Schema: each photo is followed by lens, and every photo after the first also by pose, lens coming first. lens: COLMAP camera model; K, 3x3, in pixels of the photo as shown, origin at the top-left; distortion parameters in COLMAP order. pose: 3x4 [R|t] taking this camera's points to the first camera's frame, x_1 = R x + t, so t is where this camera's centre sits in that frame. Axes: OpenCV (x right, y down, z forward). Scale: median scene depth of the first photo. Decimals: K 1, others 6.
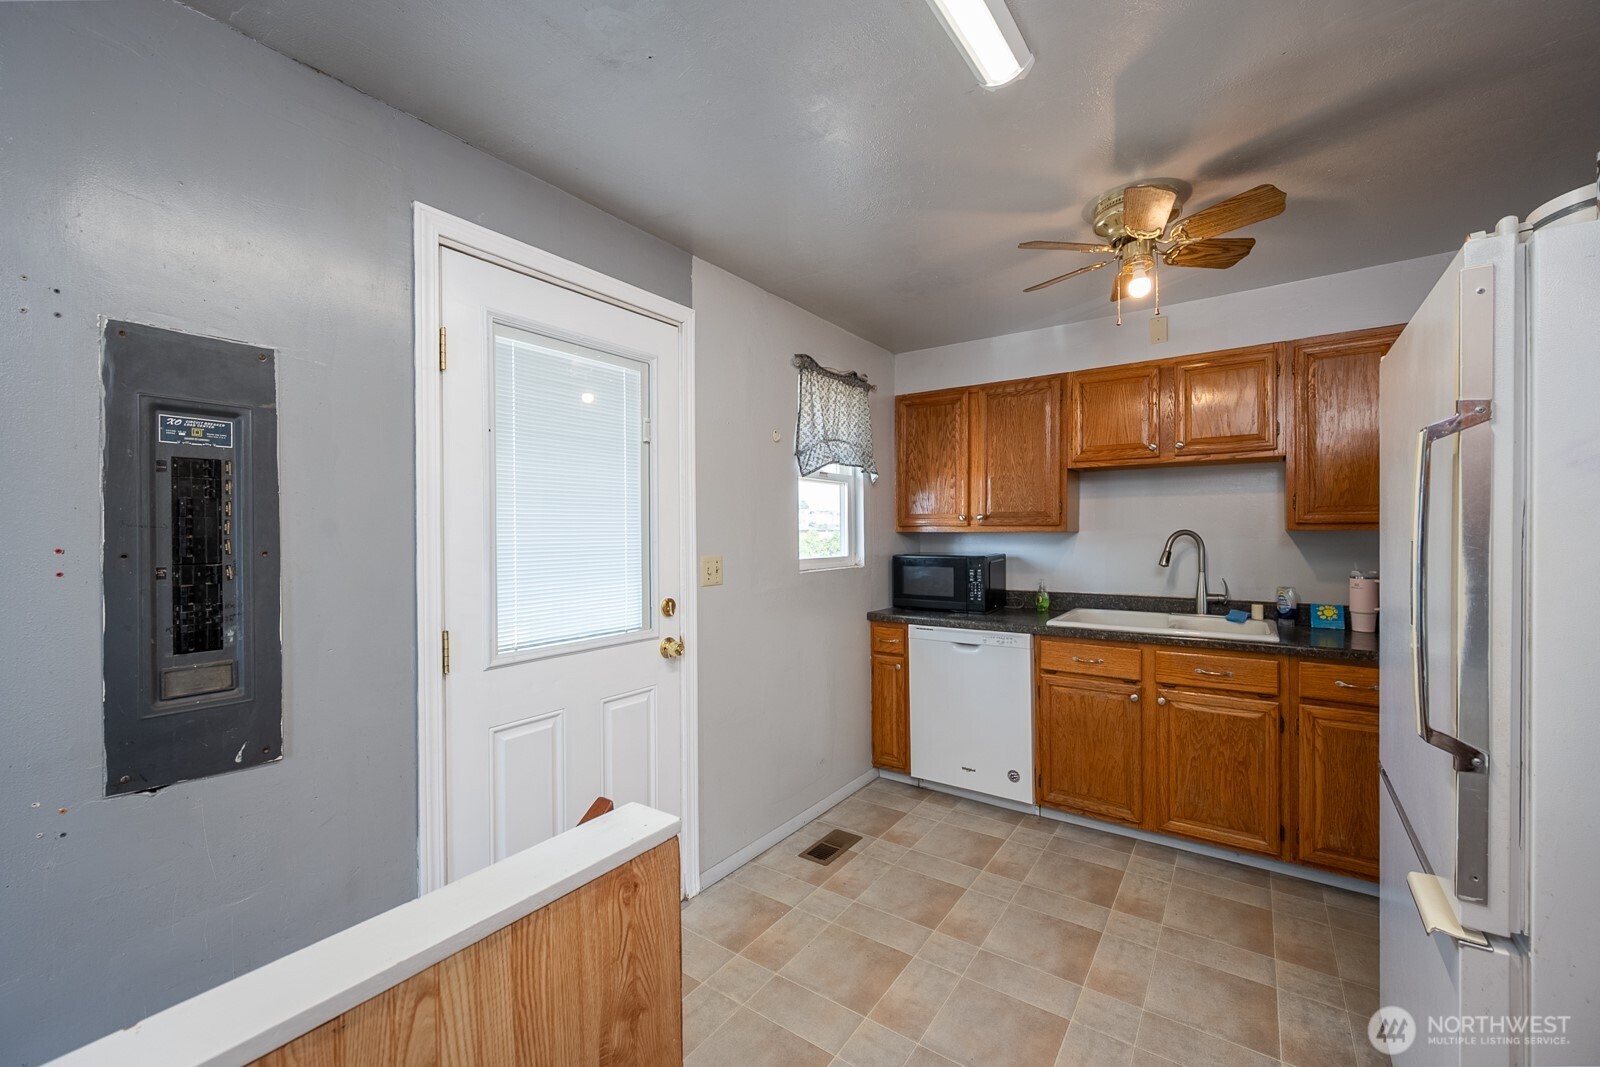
lens RADIAL K [[624.6, 0, 795.4], [0, 624.6, 540.6], [0, 0, 1]] dist [-0.000877, -0.000154]
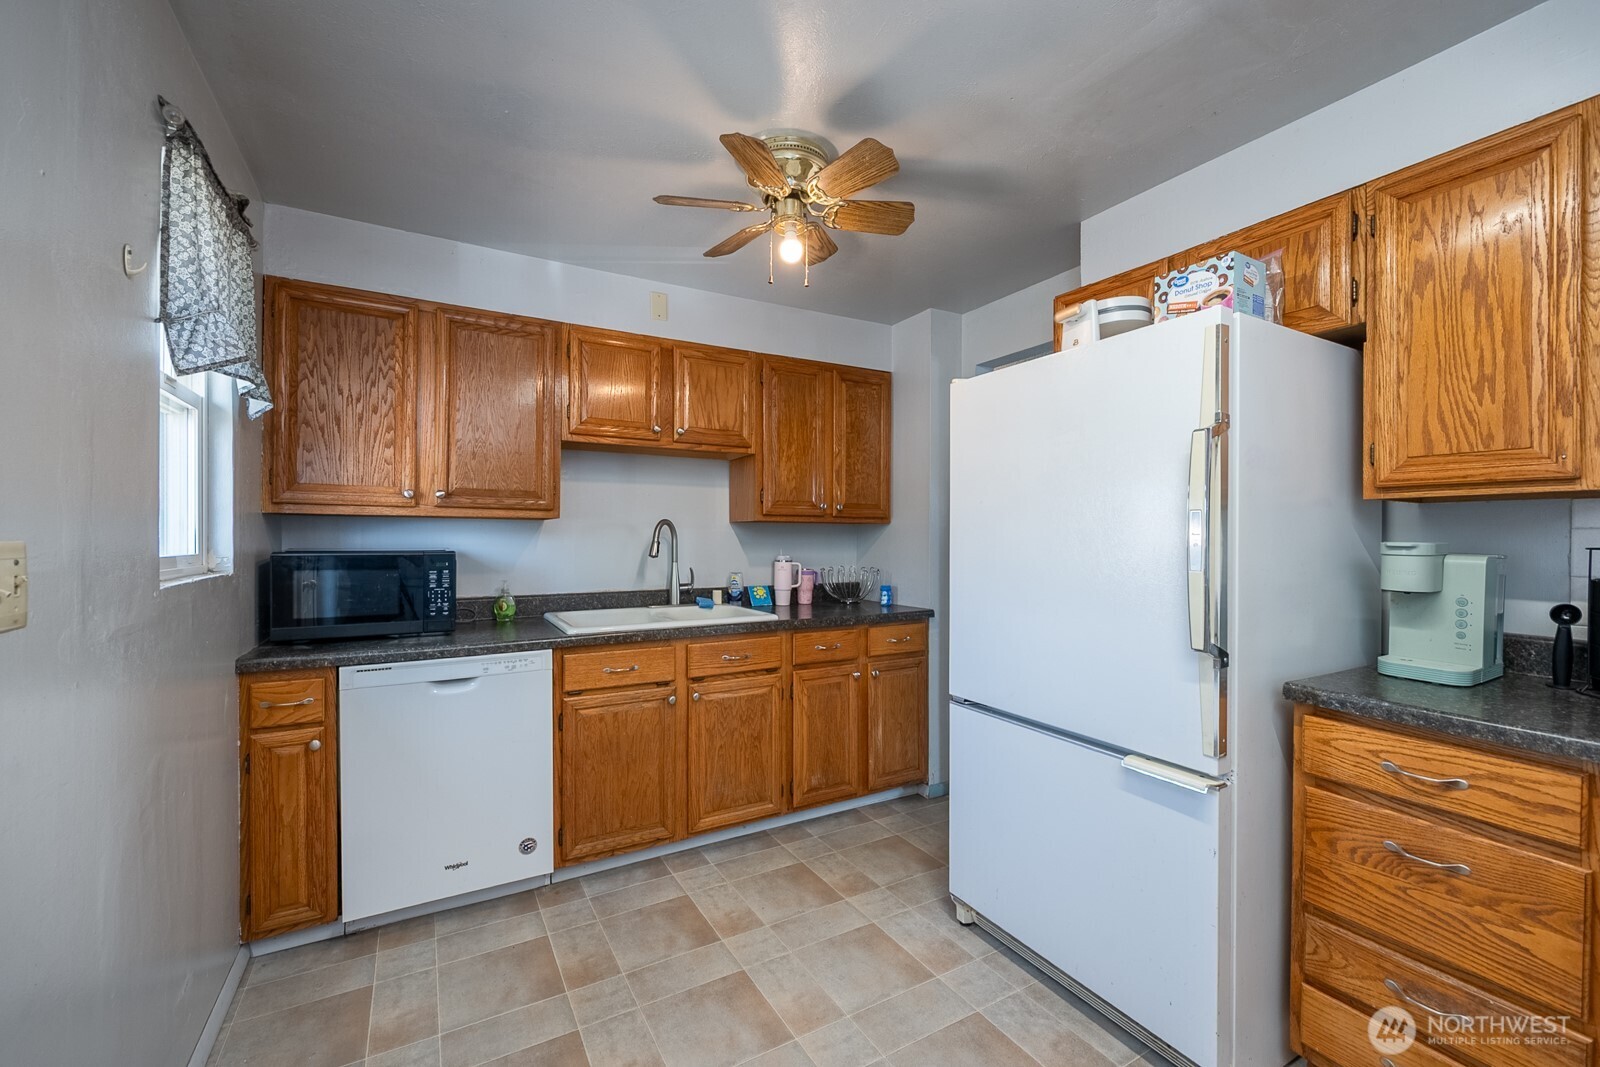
lens RADIAL K [[658.7, 0, 800.5], [0, 658.7, 538.5], [0, 0, 1]] dist [-0.000735, -0.000242]
pose [[0.421404, 0.004546, 0.906862, -0.225816], [0.006062, 0.999951, -0.007829, 0.022515], [-0.906853, 0.008797, 0.421356, 0.383587]]
